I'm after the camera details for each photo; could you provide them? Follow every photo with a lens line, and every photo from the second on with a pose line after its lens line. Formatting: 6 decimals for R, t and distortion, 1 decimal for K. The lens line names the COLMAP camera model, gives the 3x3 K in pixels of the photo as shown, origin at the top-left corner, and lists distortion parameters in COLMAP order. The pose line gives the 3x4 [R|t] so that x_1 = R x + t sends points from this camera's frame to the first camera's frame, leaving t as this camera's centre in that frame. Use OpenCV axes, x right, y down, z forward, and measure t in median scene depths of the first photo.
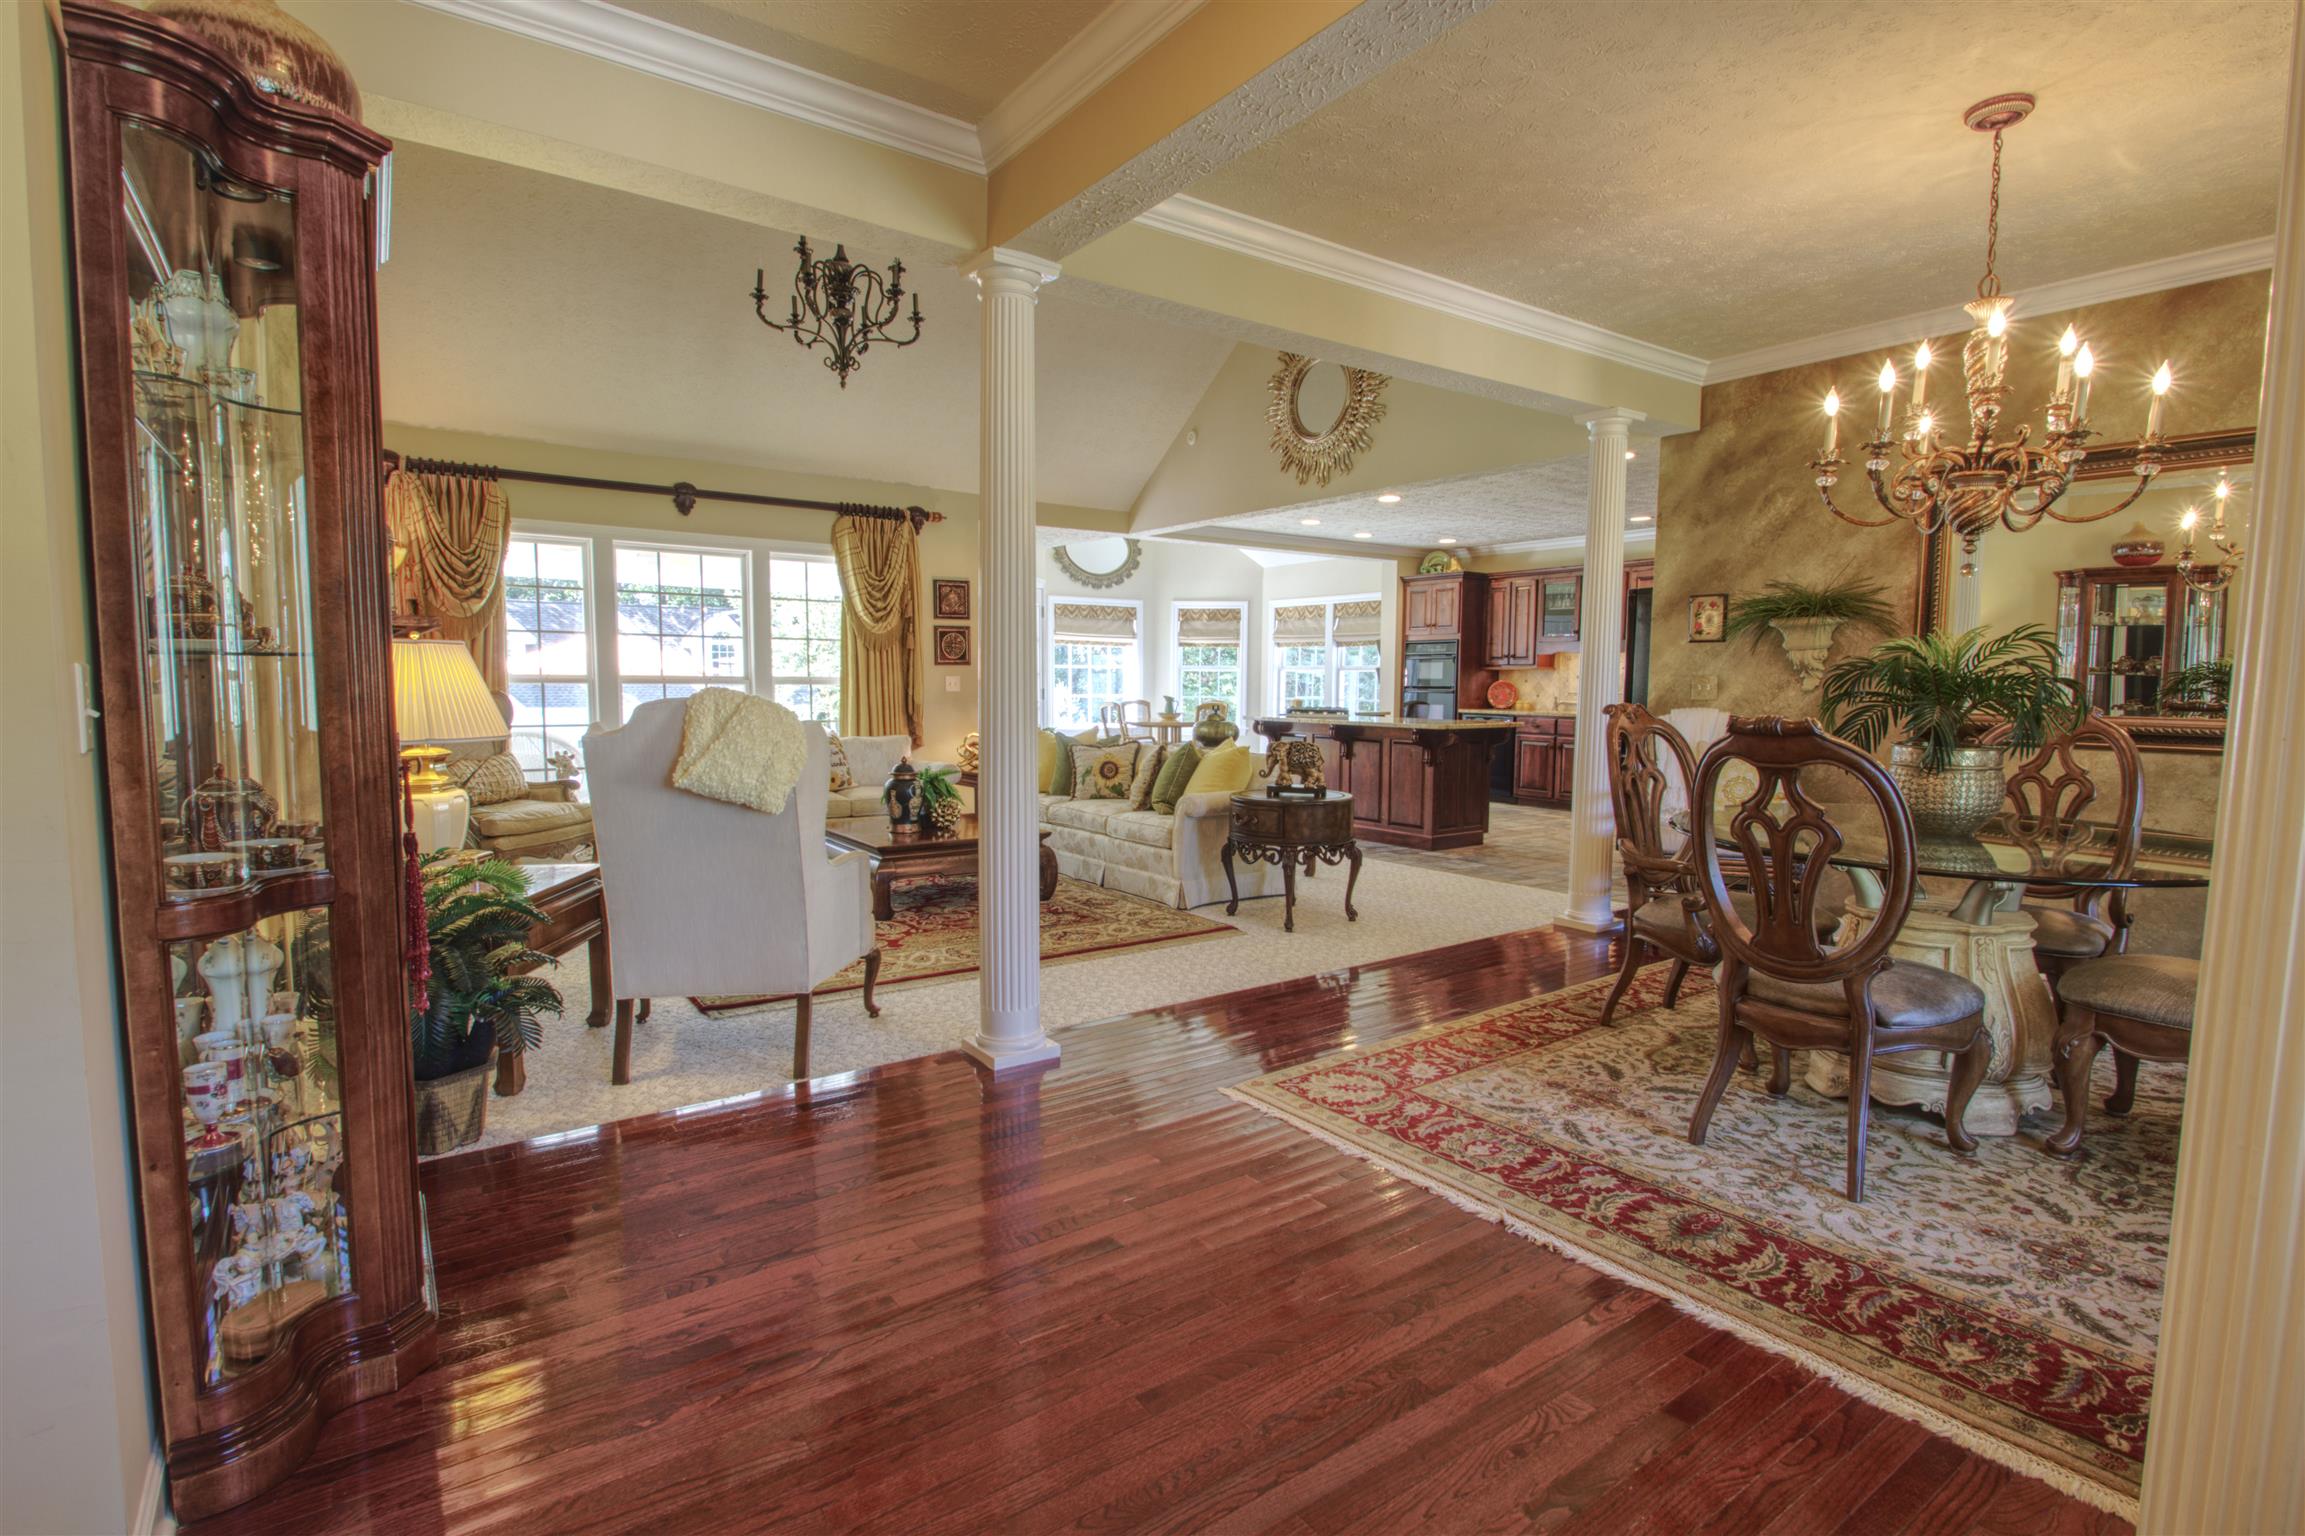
lens RADIAL K [[1085.9, 0, 1138.3], [0, 1085.9, 764.4], [0, 0, 1]] dist [-0.011889, -0.001905]
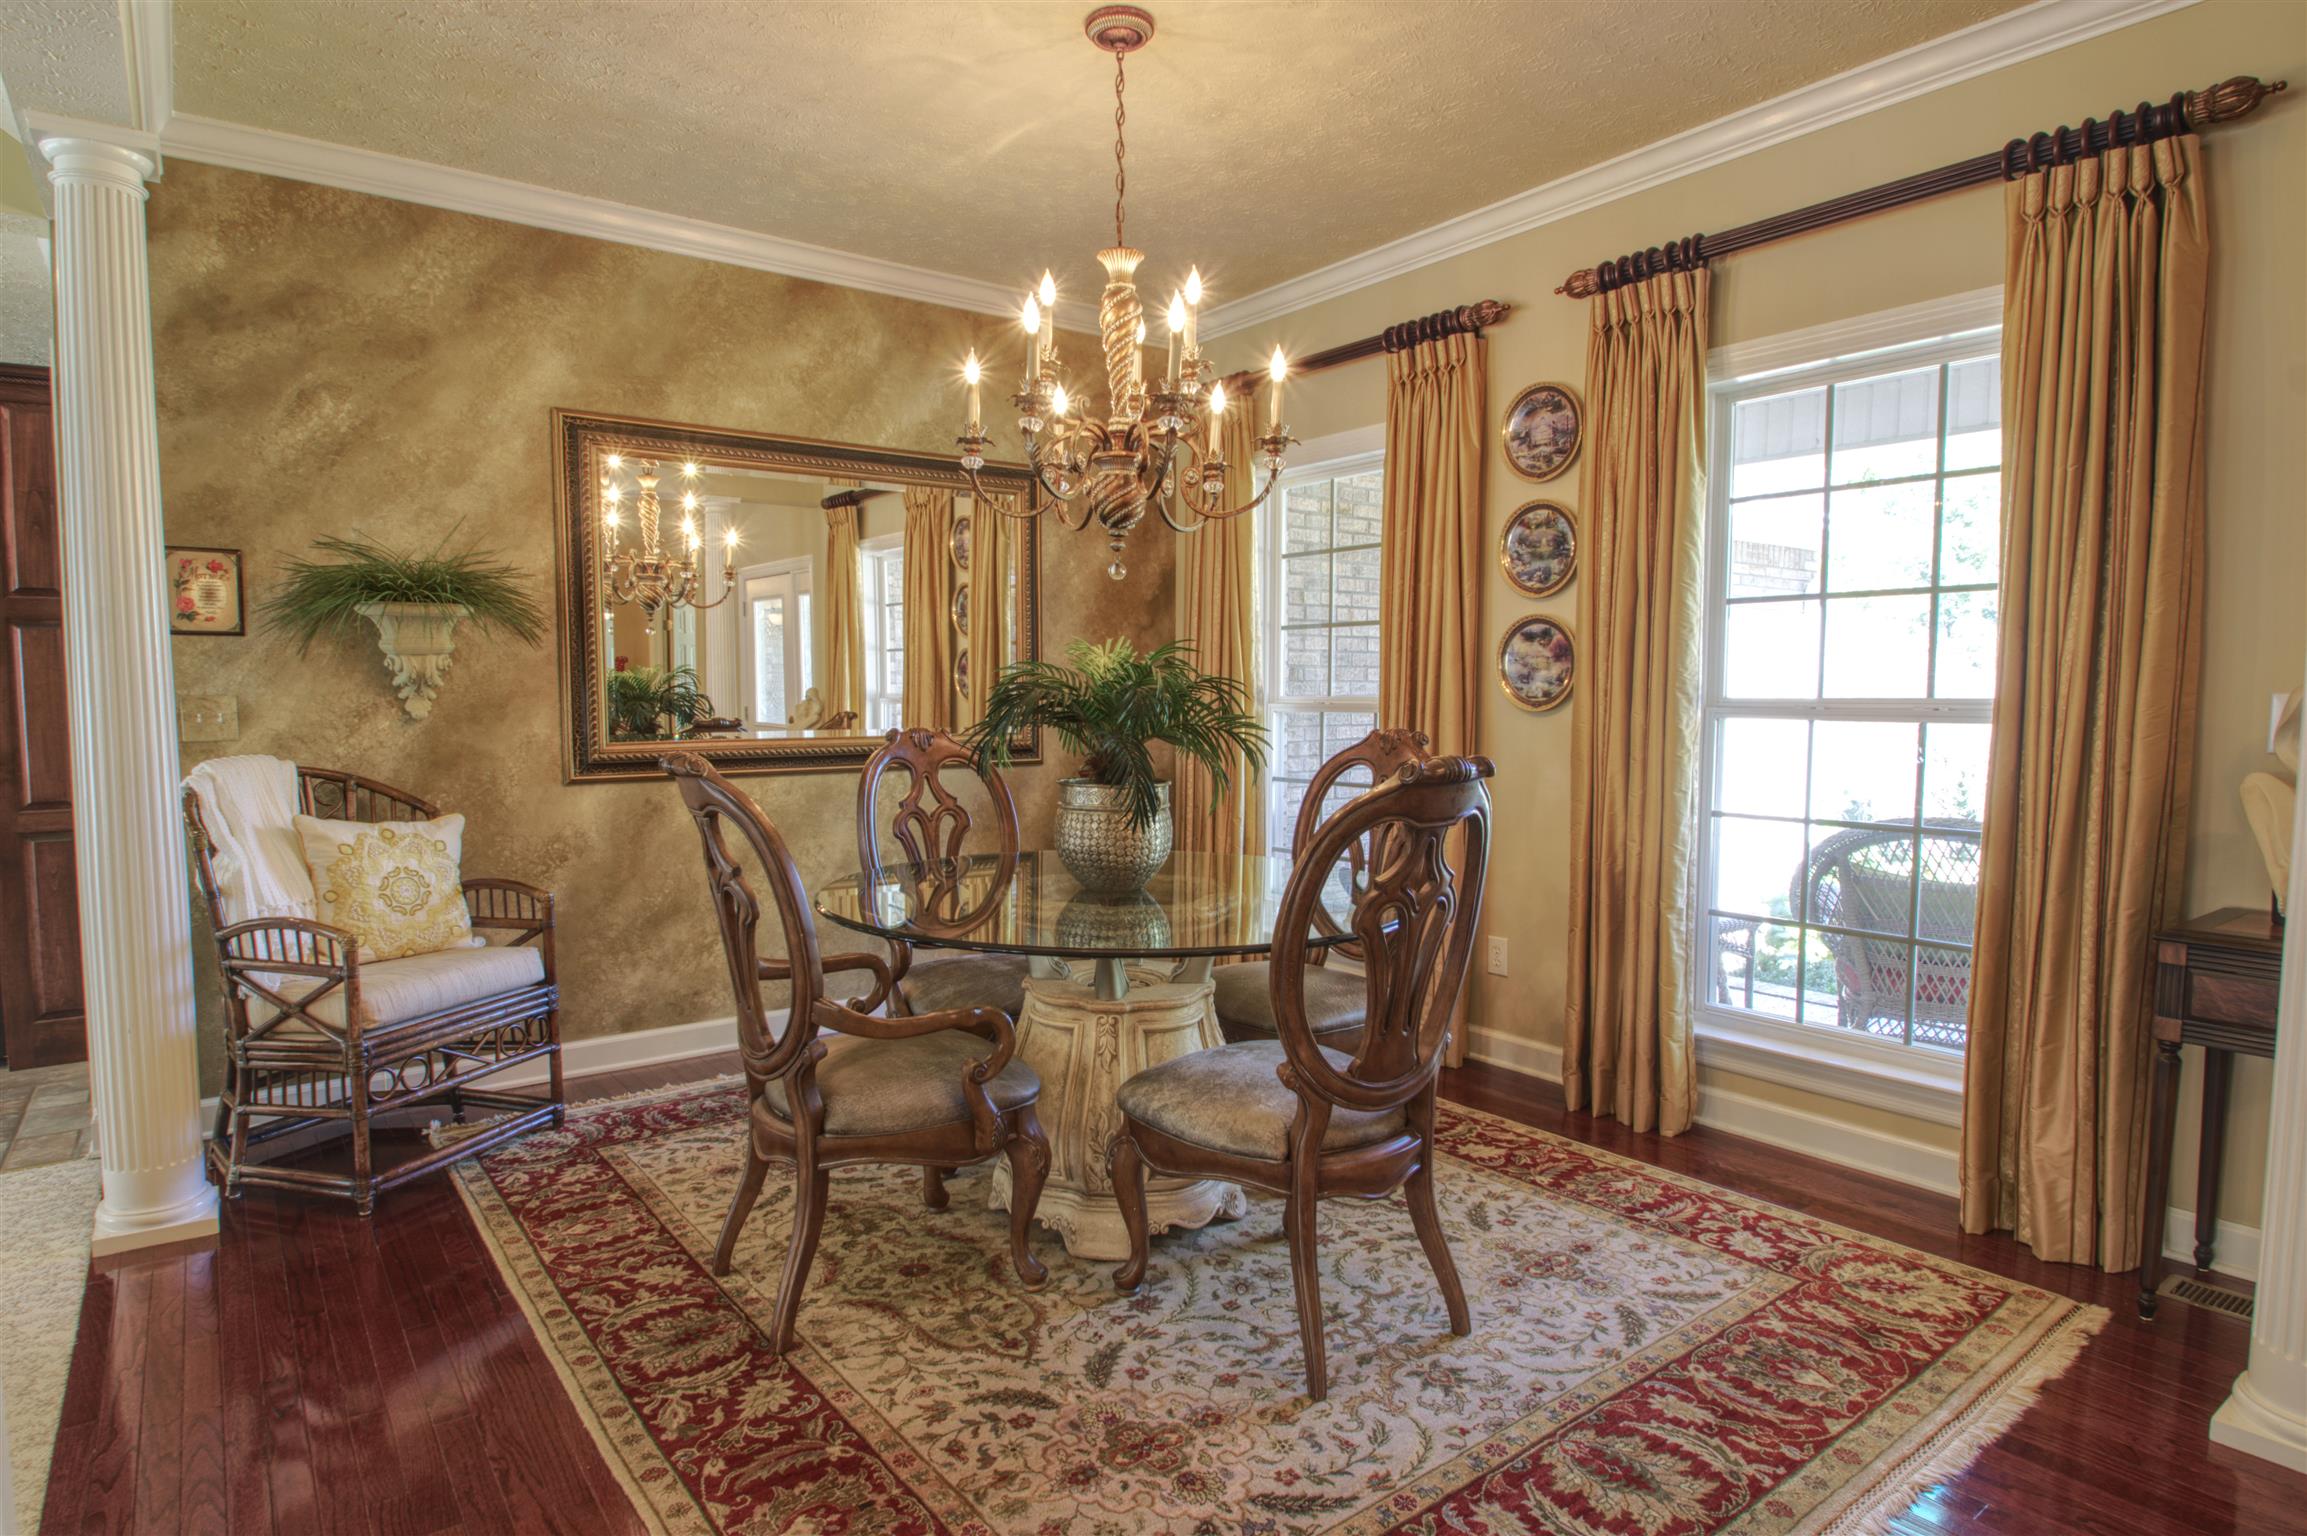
lens RADIAL K [[1258.4, 0, 1144.2], [0, 1258.4, 779.3], [0, 0, 1]] dist [-0.005935, -0.001375]
pose [[-0.020944, -0.081845, 0.996425, -0.129096], [0.080072, 0.993305, 0.083272, -0.059914], [-0.996569, 0.081530, -0.014250, 0.584333]]
